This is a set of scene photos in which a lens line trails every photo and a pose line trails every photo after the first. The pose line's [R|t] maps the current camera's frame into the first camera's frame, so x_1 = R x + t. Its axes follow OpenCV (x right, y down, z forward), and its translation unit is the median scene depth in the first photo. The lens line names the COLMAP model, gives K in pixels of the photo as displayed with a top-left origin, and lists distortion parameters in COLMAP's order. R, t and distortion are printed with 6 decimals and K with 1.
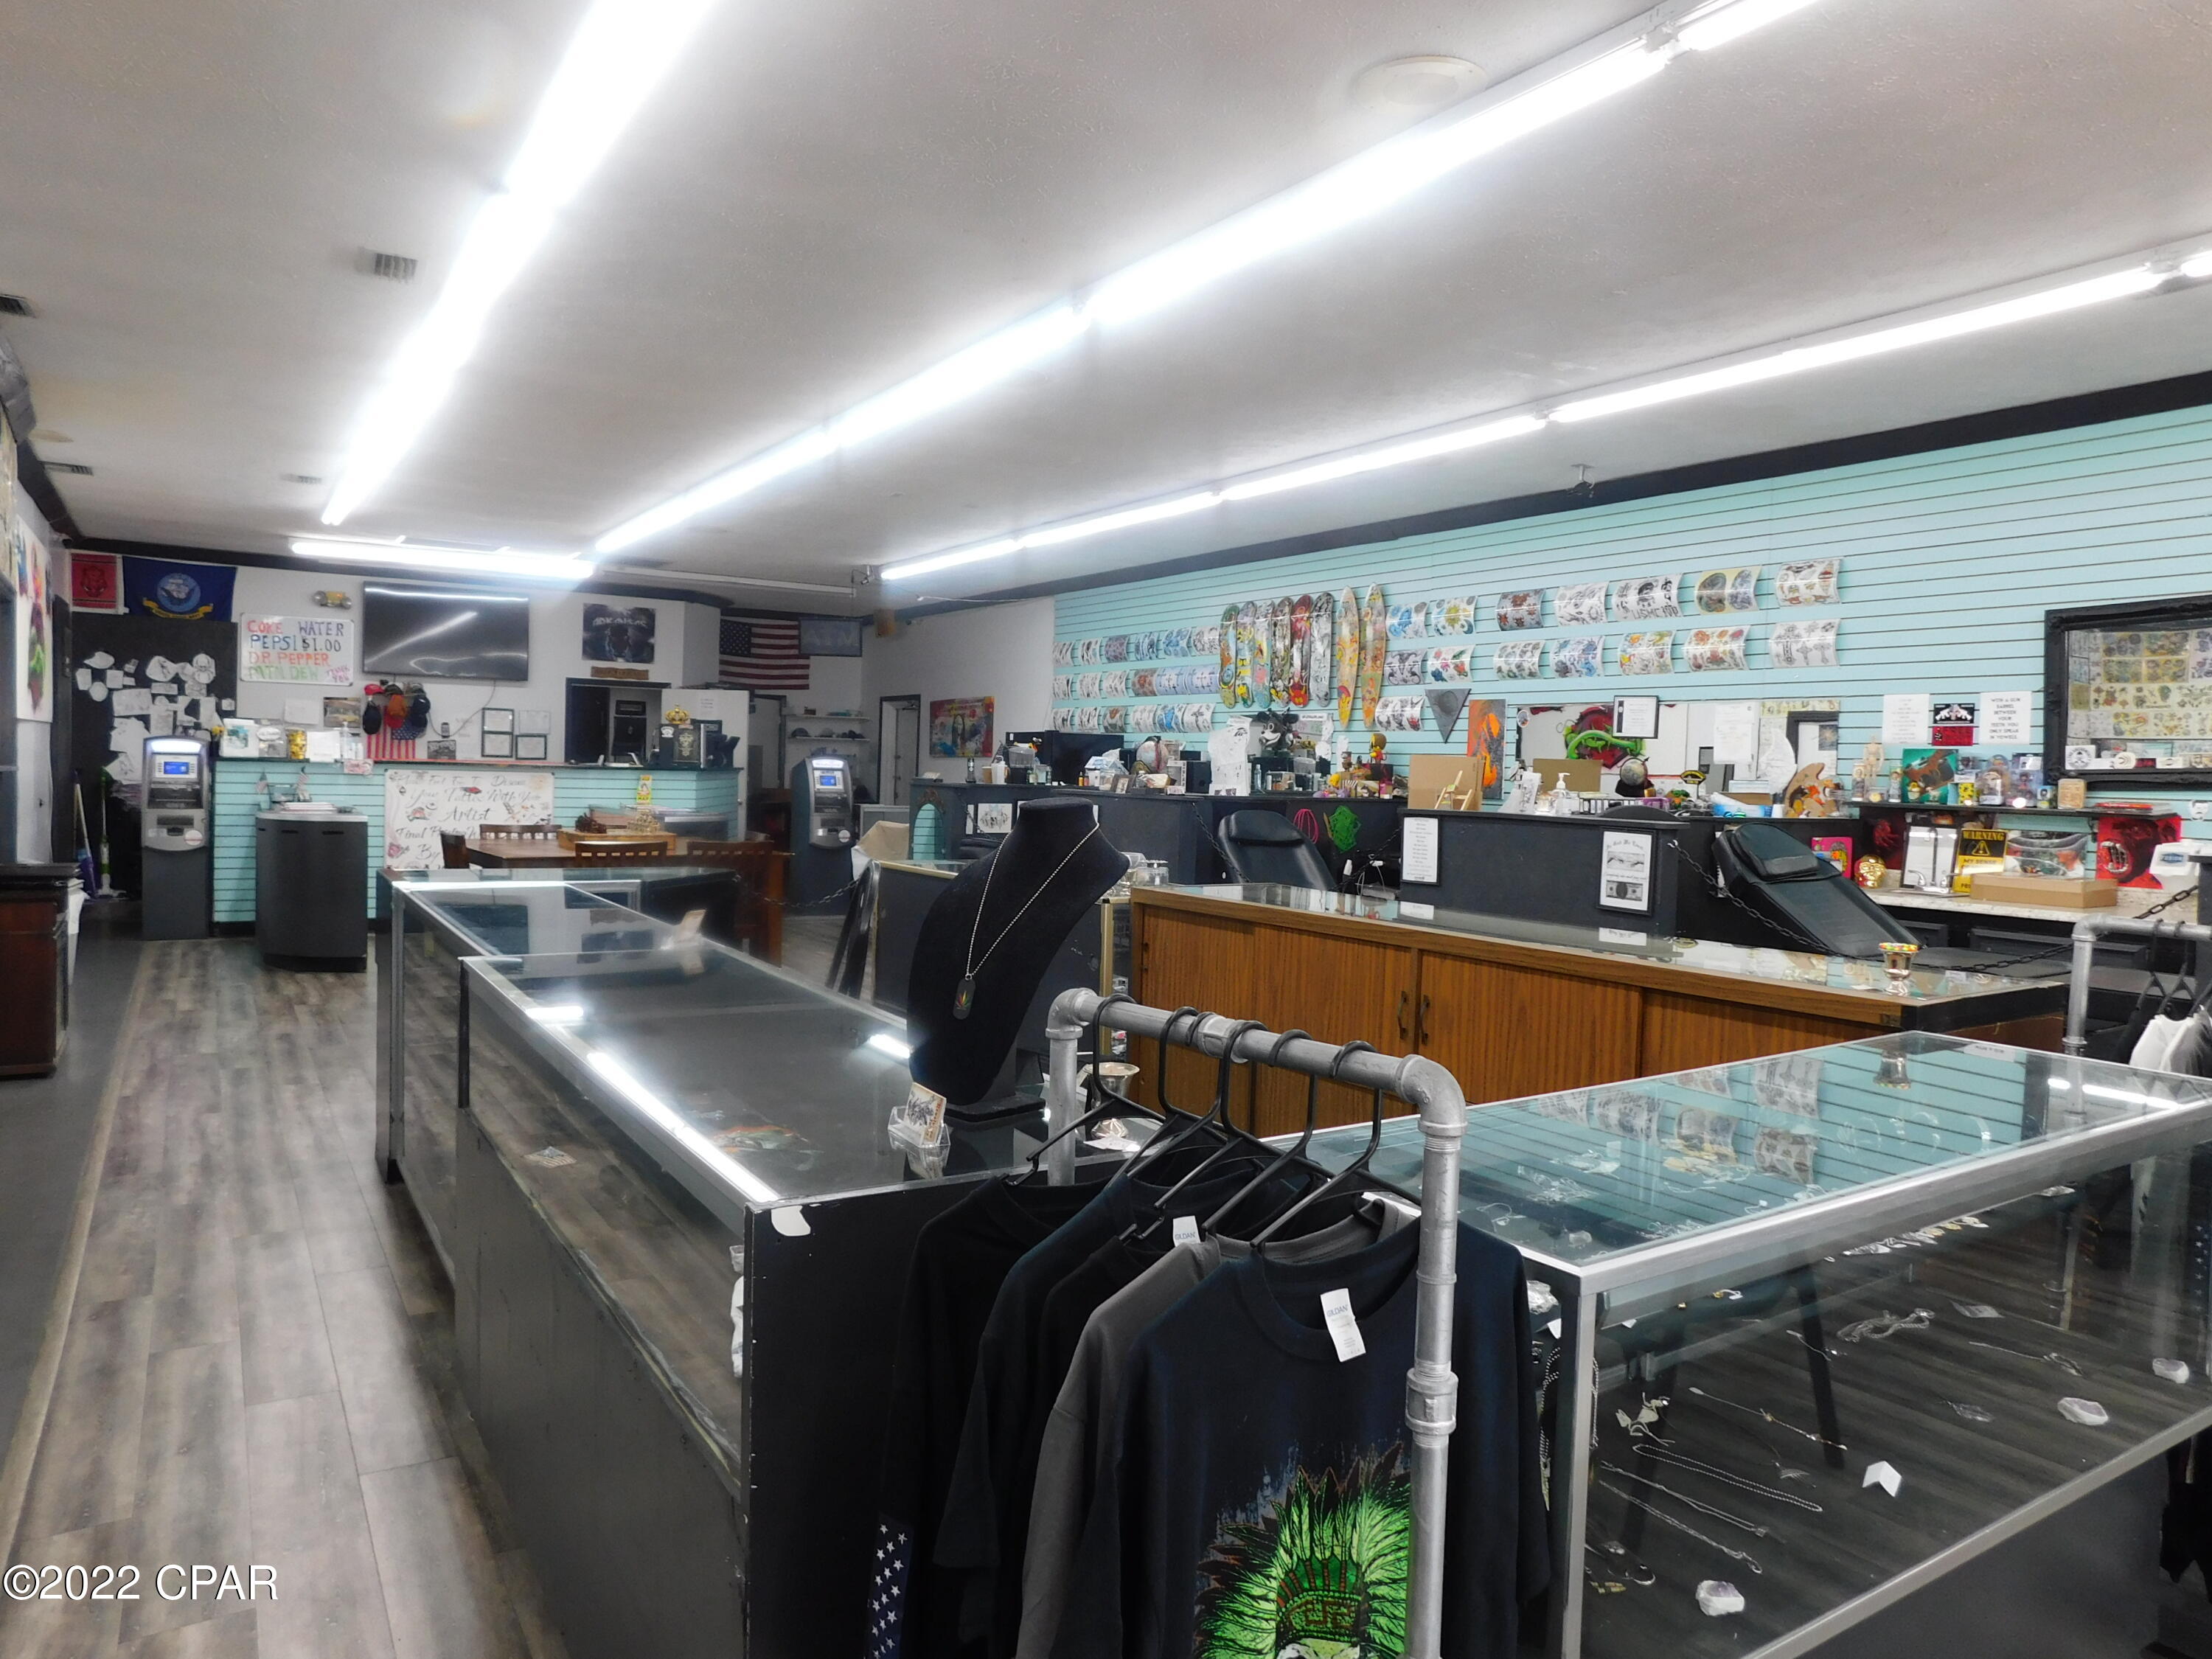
lens RADIAL K [[1483.4, 0, 1117.8], [0, 1483.4, 828.7], [0, 0, 1]] dist [-0.068076, 0.057657]
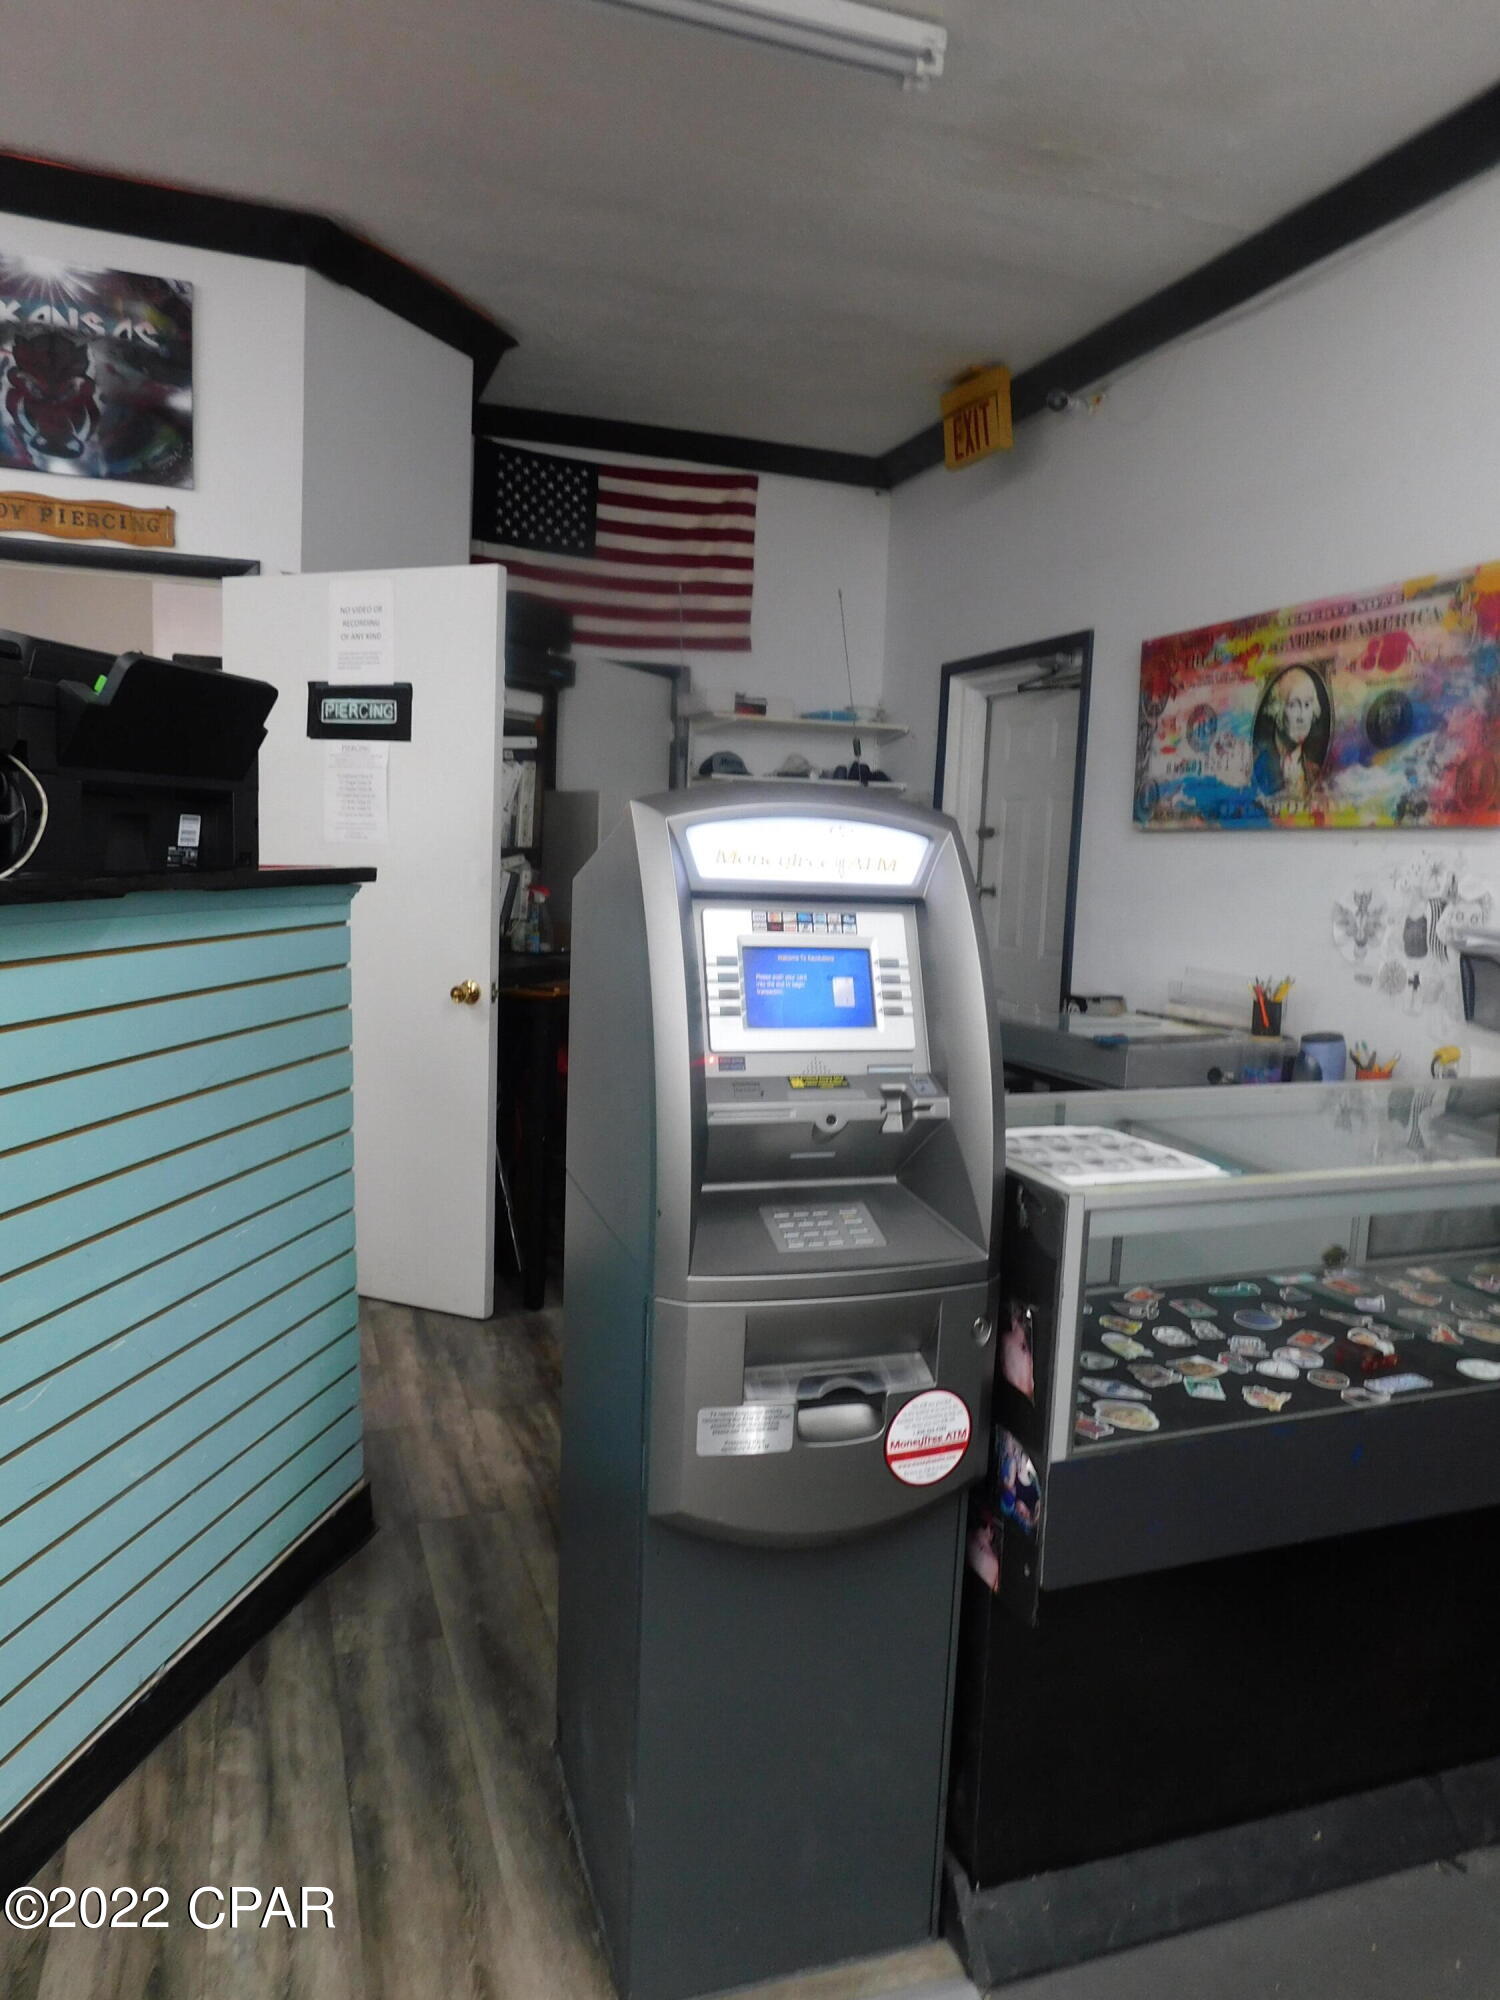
lens RADIAL K [[1341.2, 0, 748.8], [0, 1341.2, 1002.2], [0, 0, 1]] dist [-0.068076, 0.057657]
pose [[0.974928, 0.033790, -0.219938, -0.299143], [-0.018151, 0.997185, 0.072747, -0.067273], [0.221777, -0.066931, 0.972798, 1.510660]]
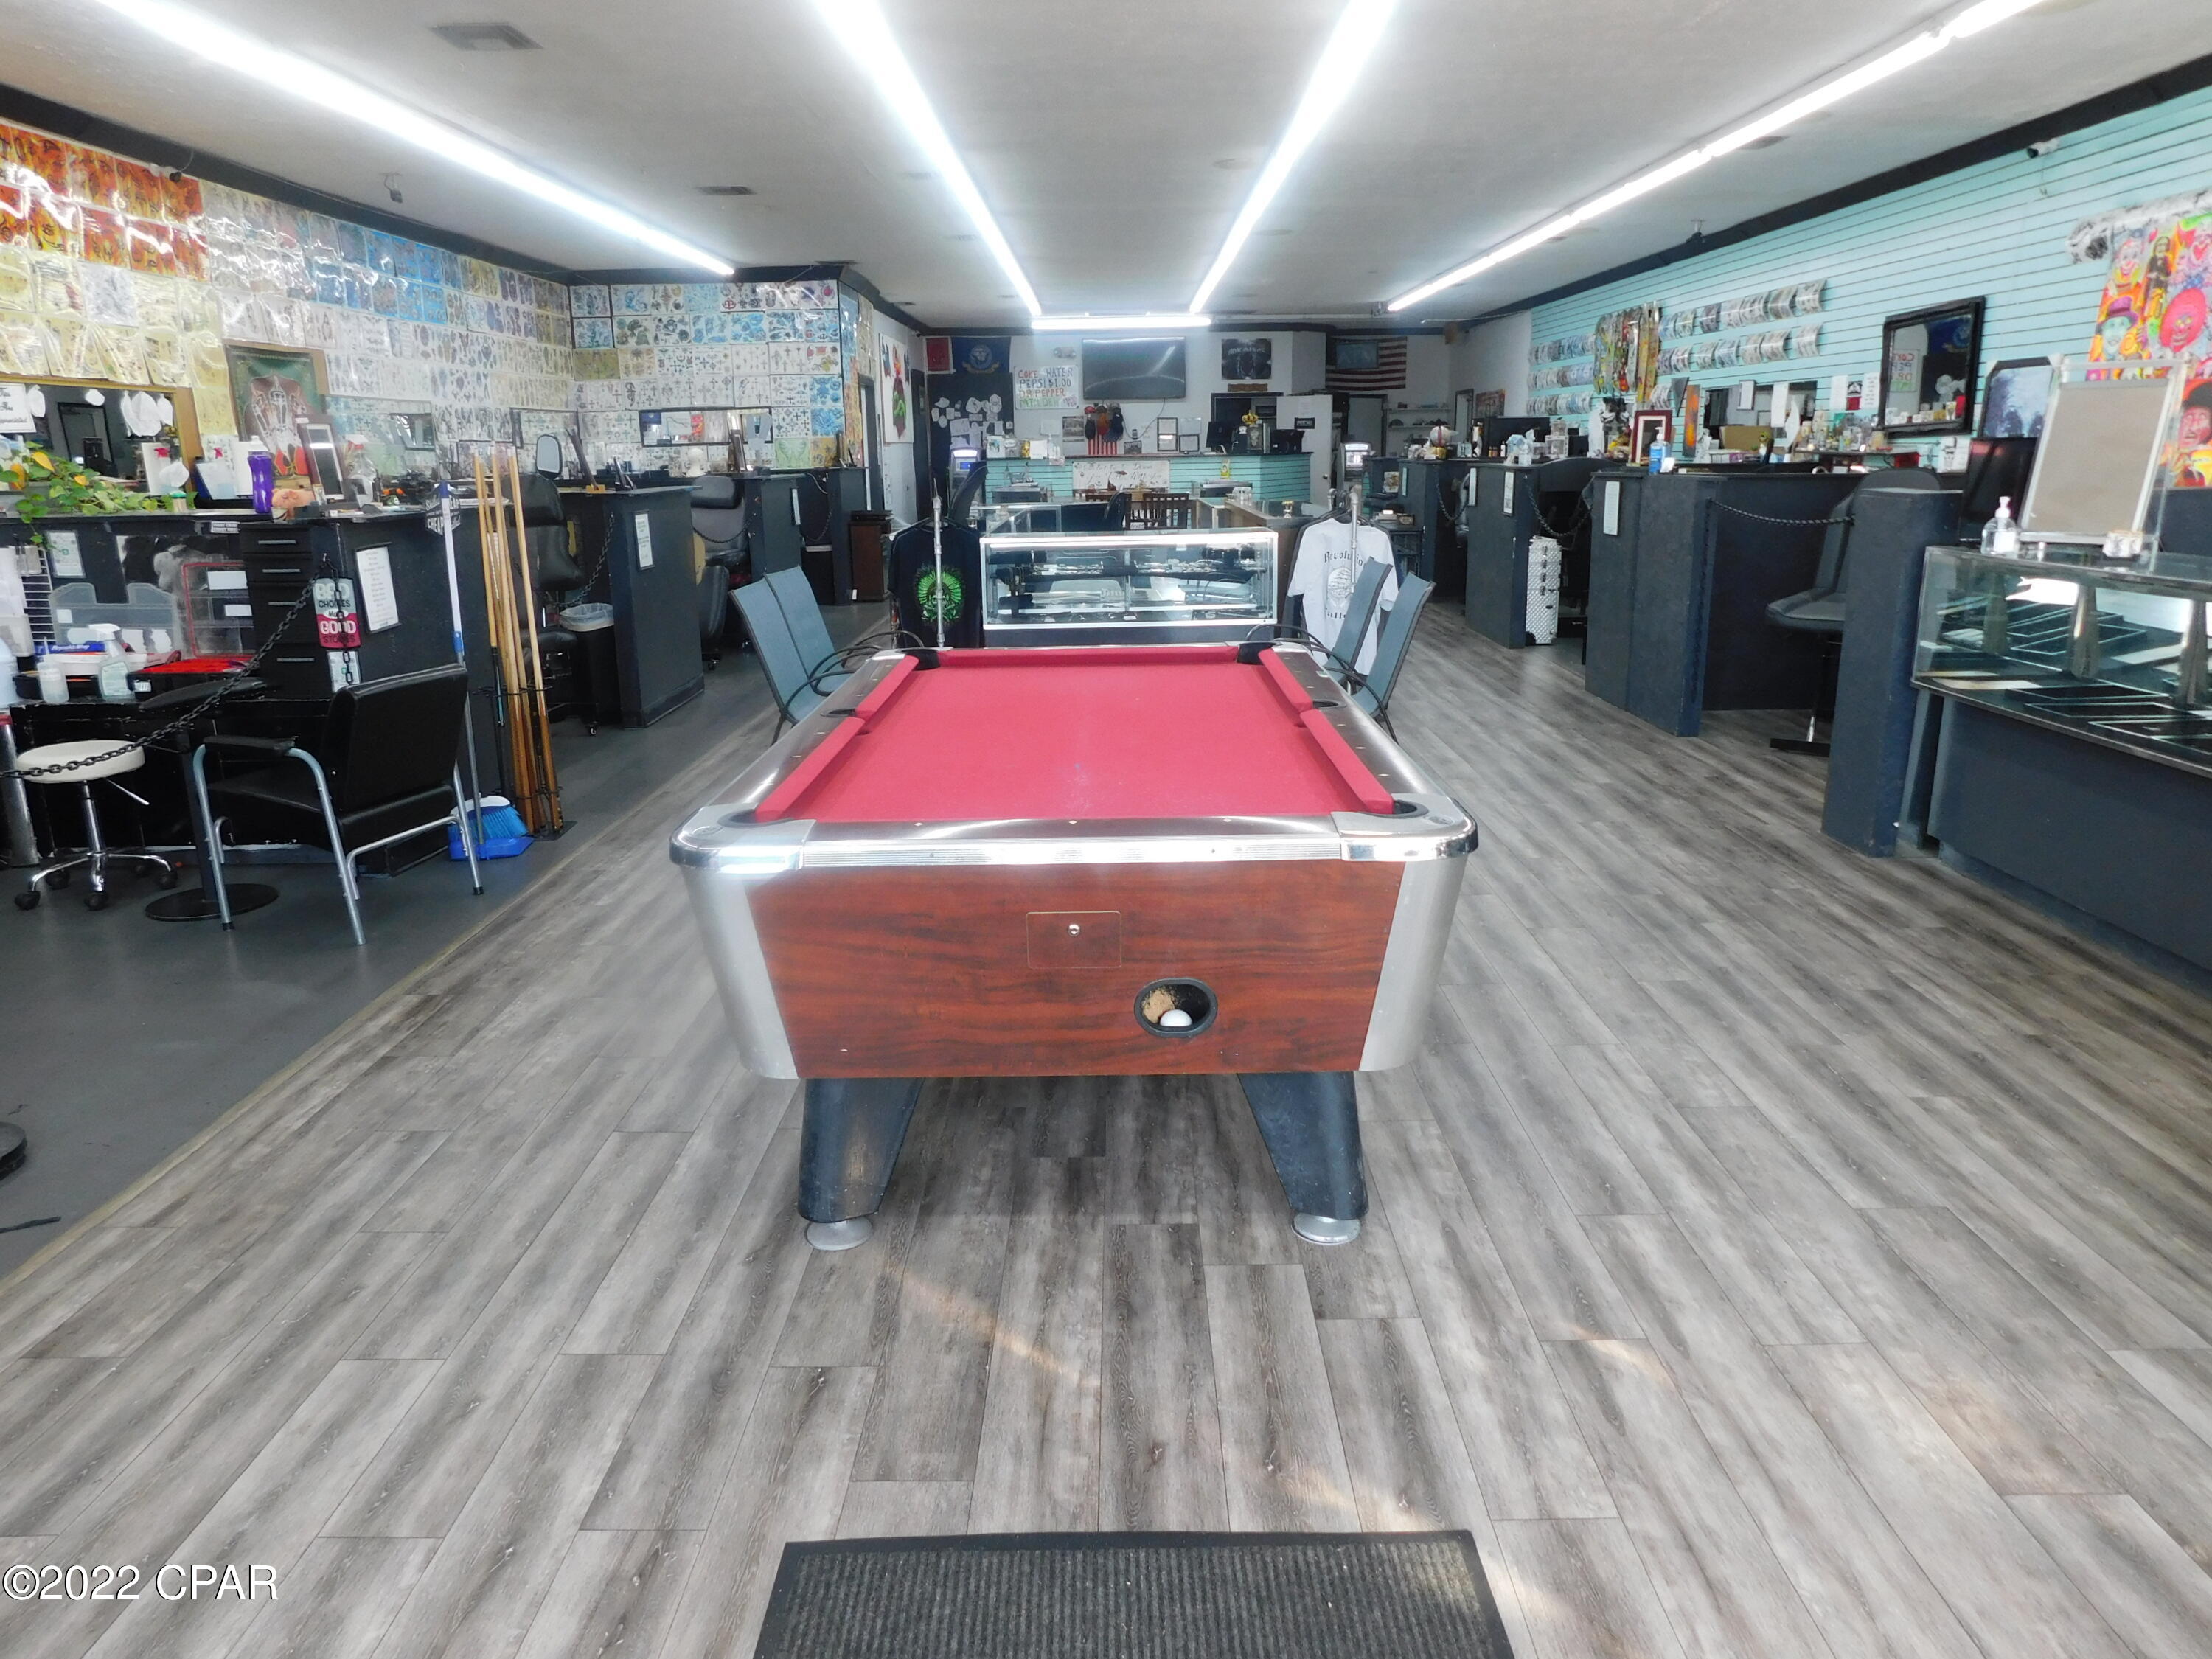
lens RADIAL K [[1483.4, 0, 1121.9], [0, 1483.4, 821.9], [0, 0, 1]] dist [-0.068076, 0.057657]
pose [[0.847700, 0.088677, -0.523011, 0.669995], [0.020757, 0.979629, 0.199740, 0.037714], [0.530069, -0.180176, 0.828591, -0.639452]]
